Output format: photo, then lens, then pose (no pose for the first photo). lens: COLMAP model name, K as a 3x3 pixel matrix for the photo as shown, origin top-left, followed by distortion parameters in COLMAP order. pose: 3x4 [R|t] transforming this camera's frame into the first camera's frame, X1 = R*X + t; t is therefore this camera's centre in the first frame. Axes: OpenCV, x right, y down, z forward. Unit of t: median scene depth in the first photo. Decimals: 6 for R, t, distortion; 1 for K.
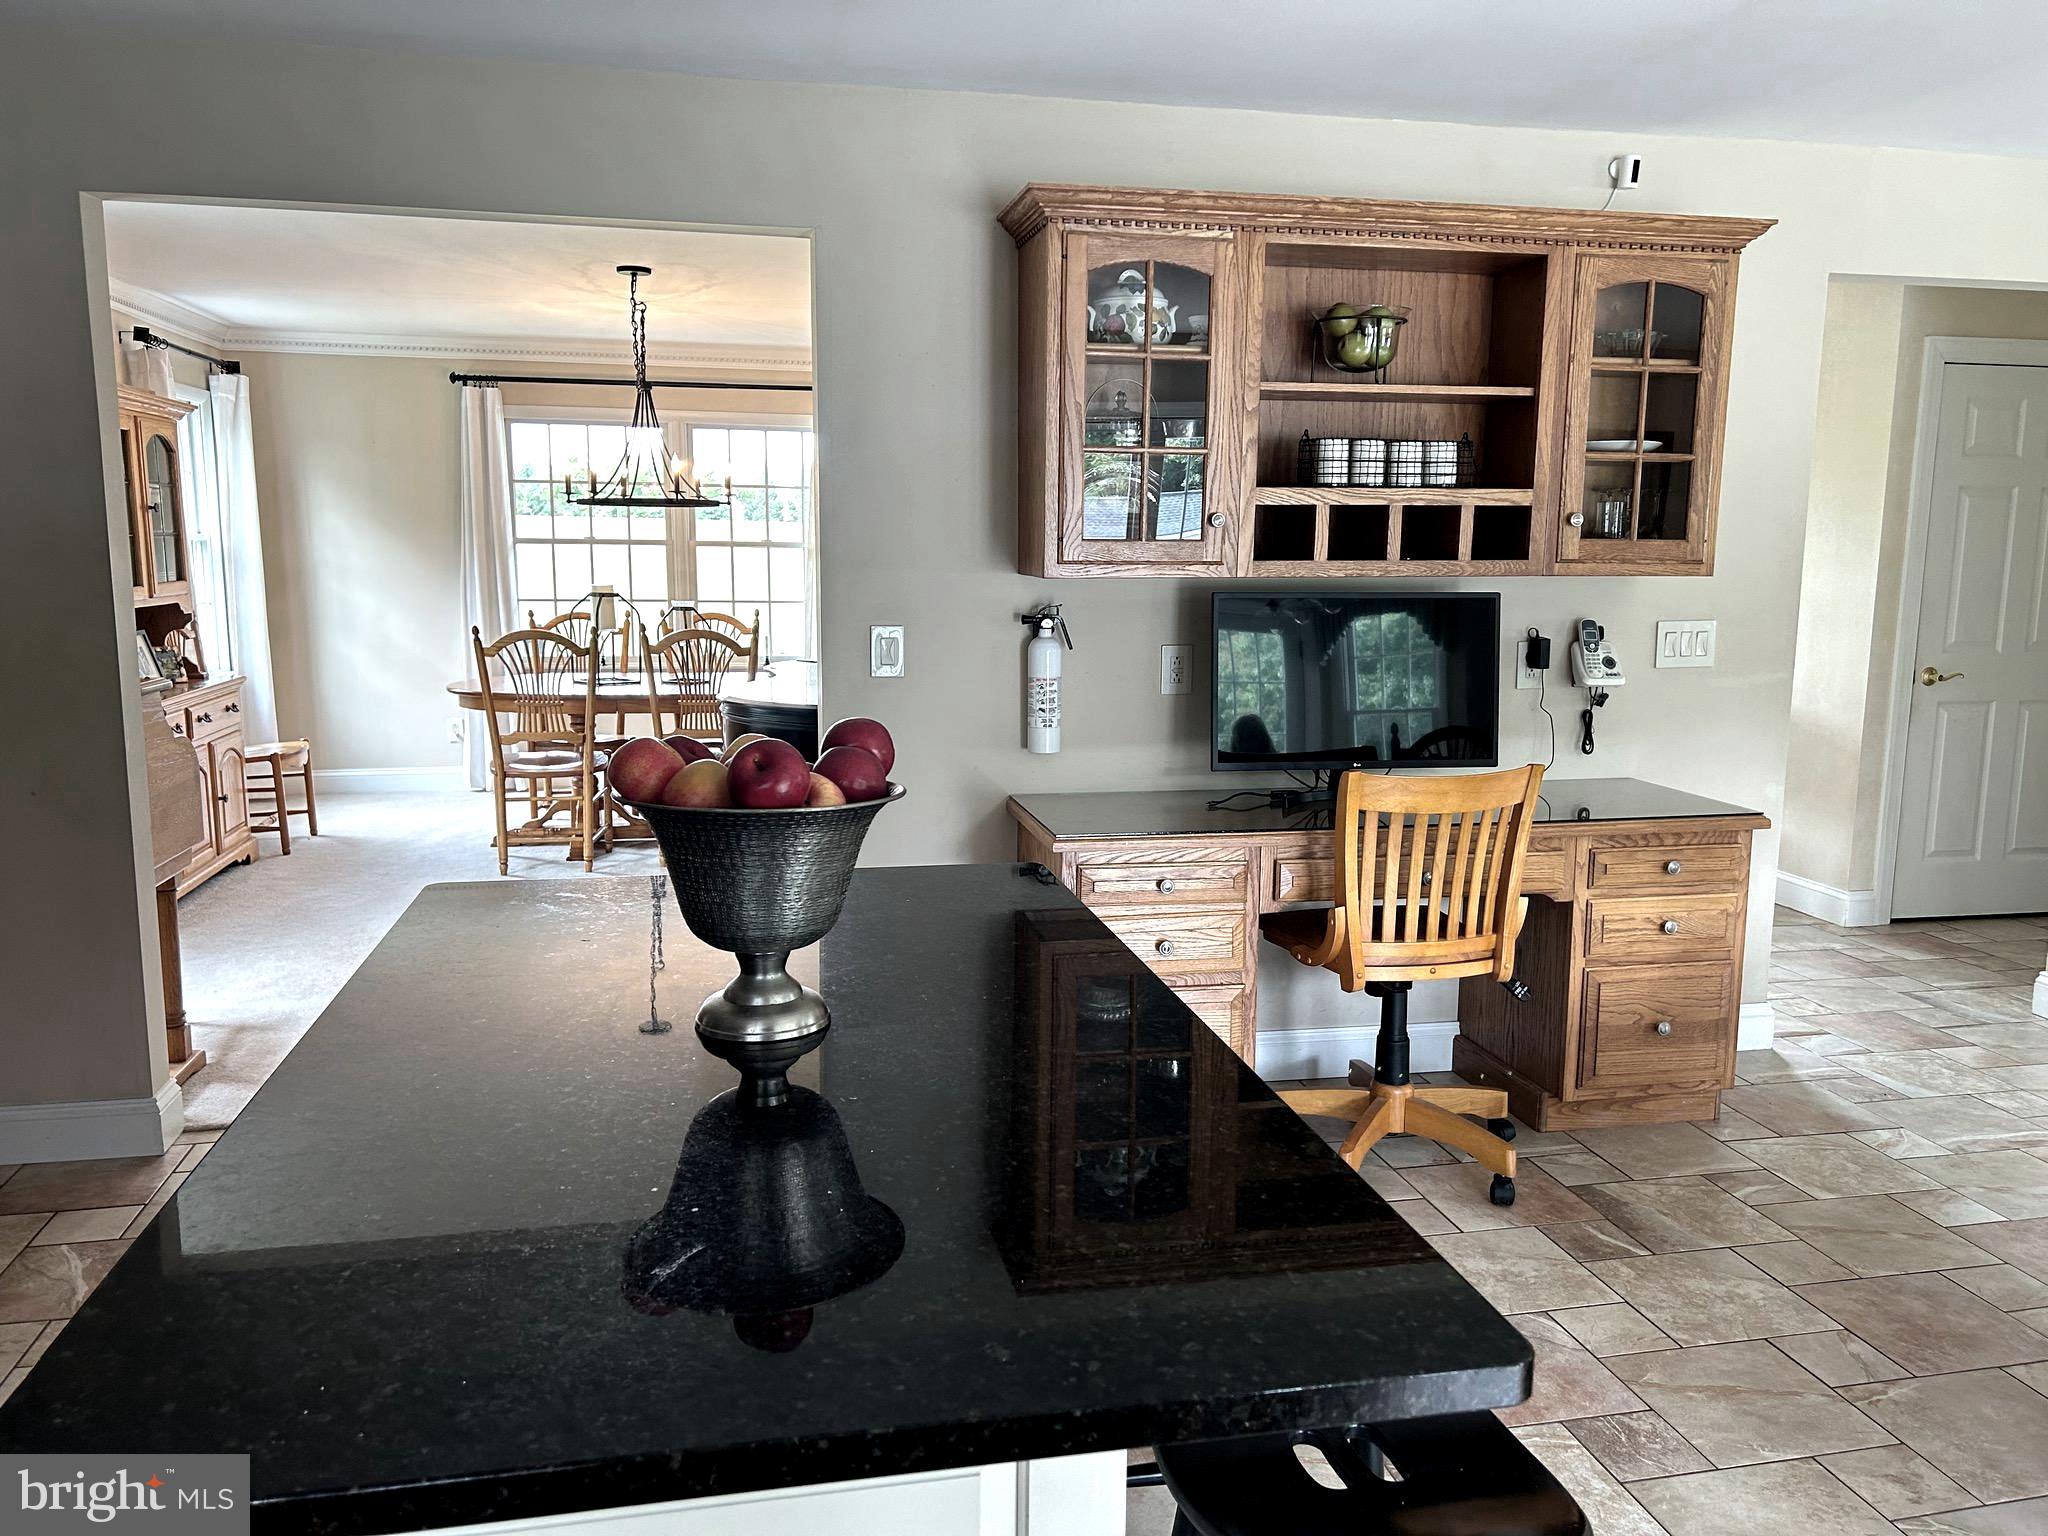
lens RADIAL K [[1542.0, 0, 1024.8], [0, 1542.0, 784.6], [0, 0, 1]] dist [0.013922, -0.006038]
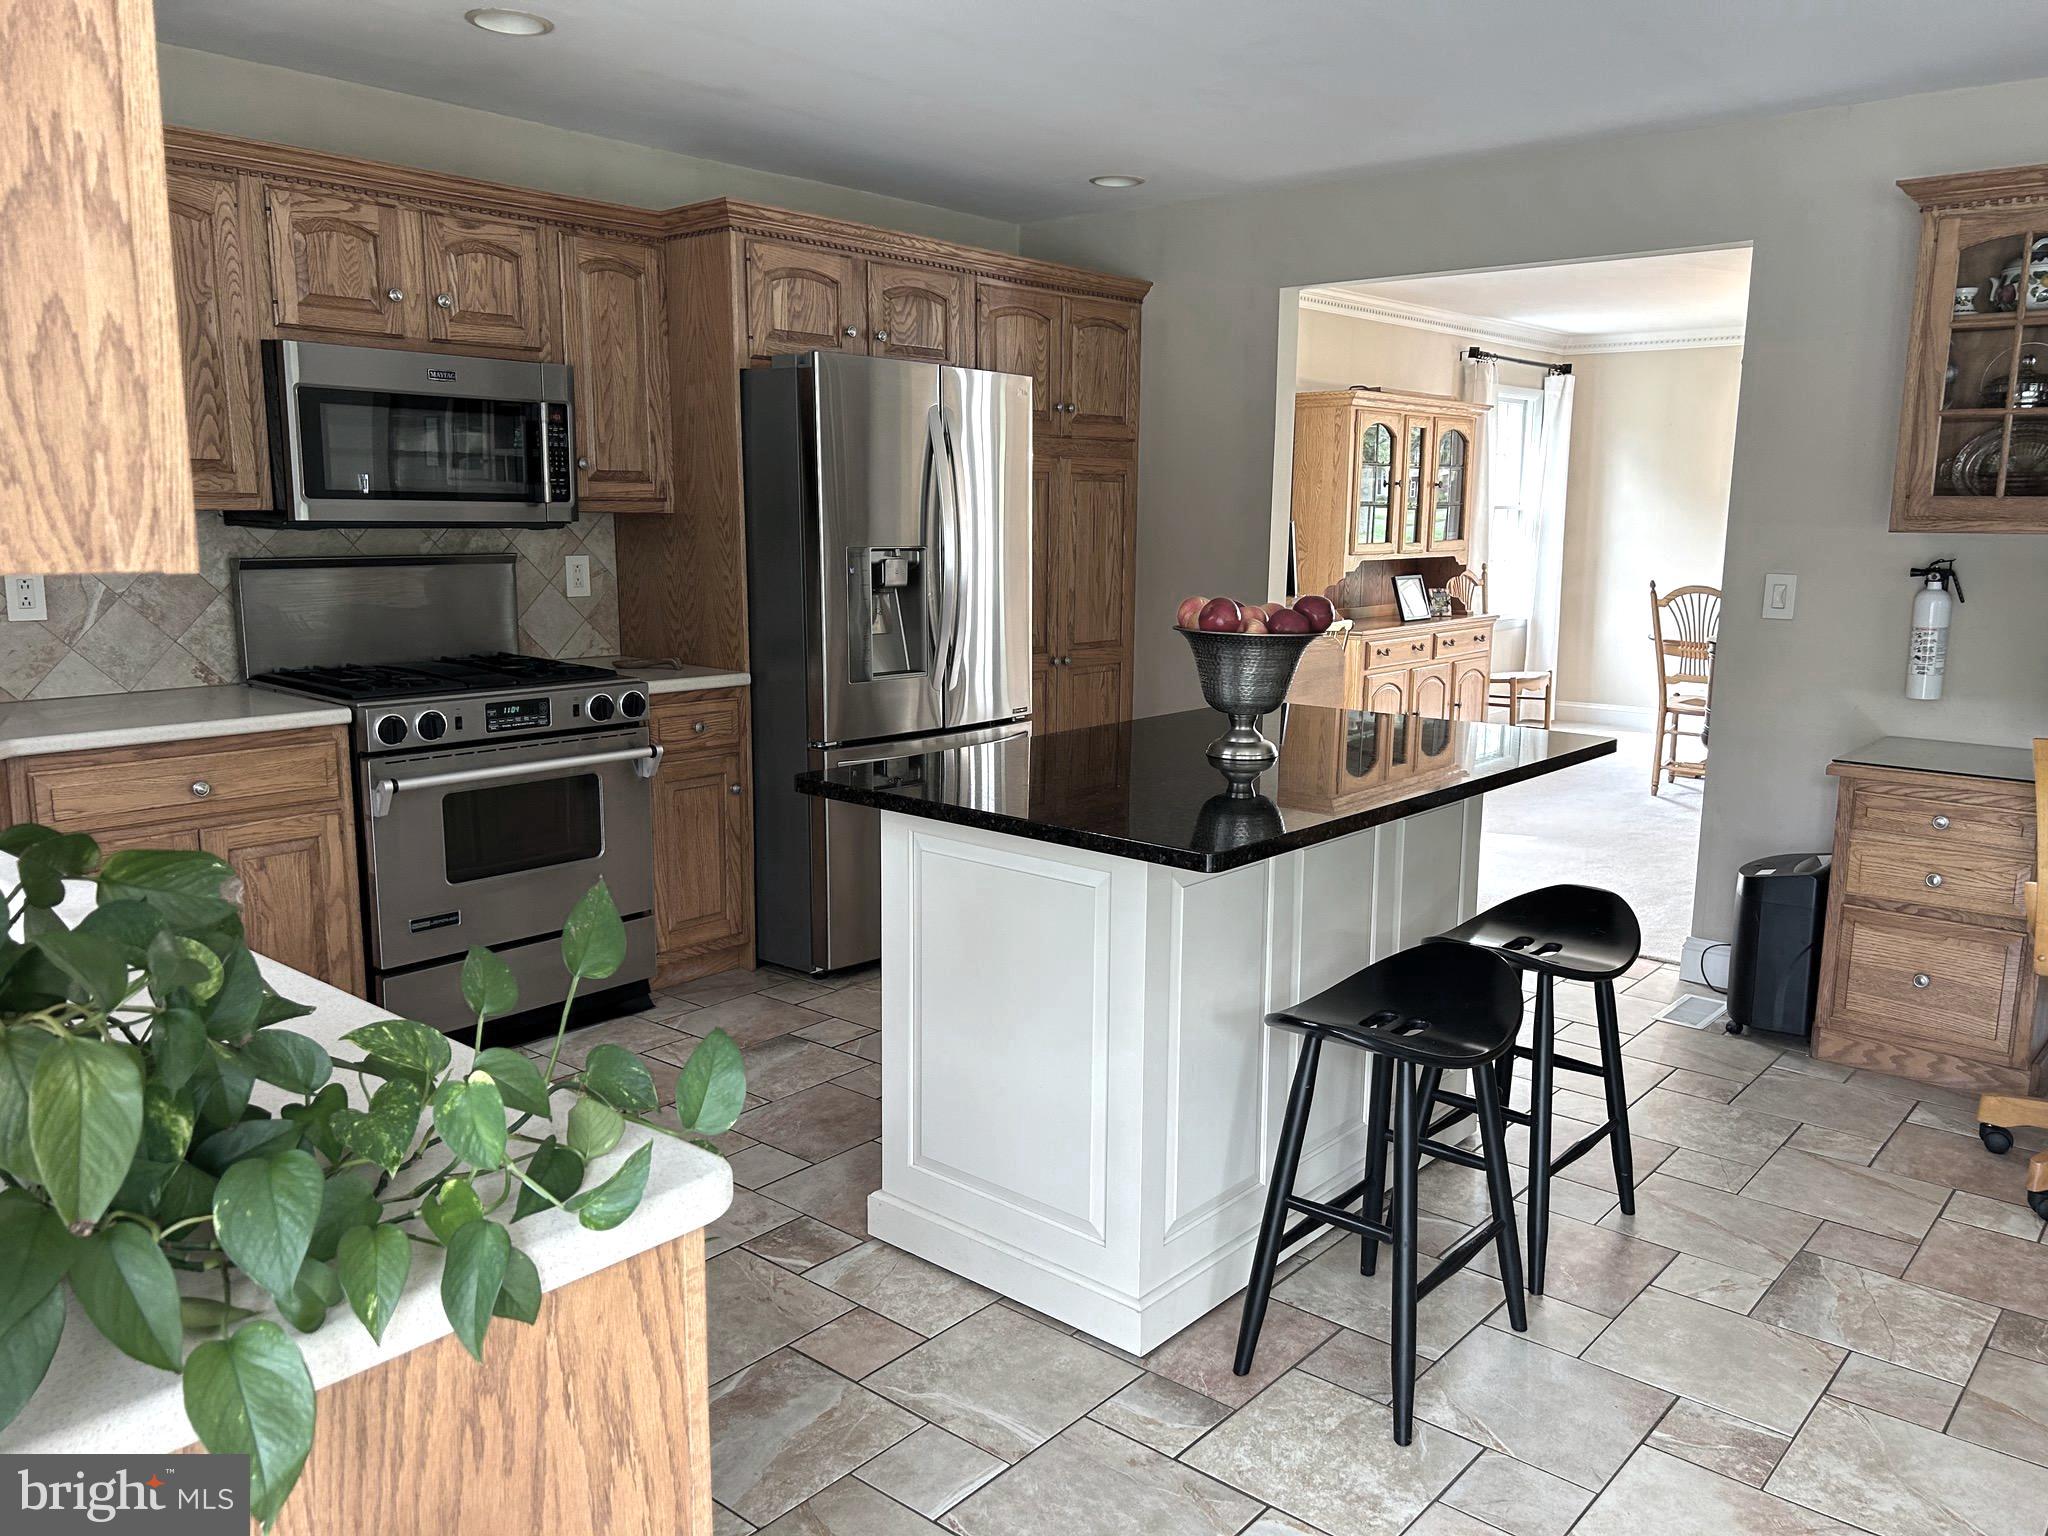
lens RADIAL K [[1542.0, 0, 1023.8], [0, 1542.0, 763.2], [0, 0, 1]] dist [0.013922, -0.006038]
pose [[0.602950, 0.127782, -0.787479, 0.300594], [-0.127106, 0.989867, 0.063302, 0.021669], [0.787588, 0.061925, 0.613082, -0.091156]]
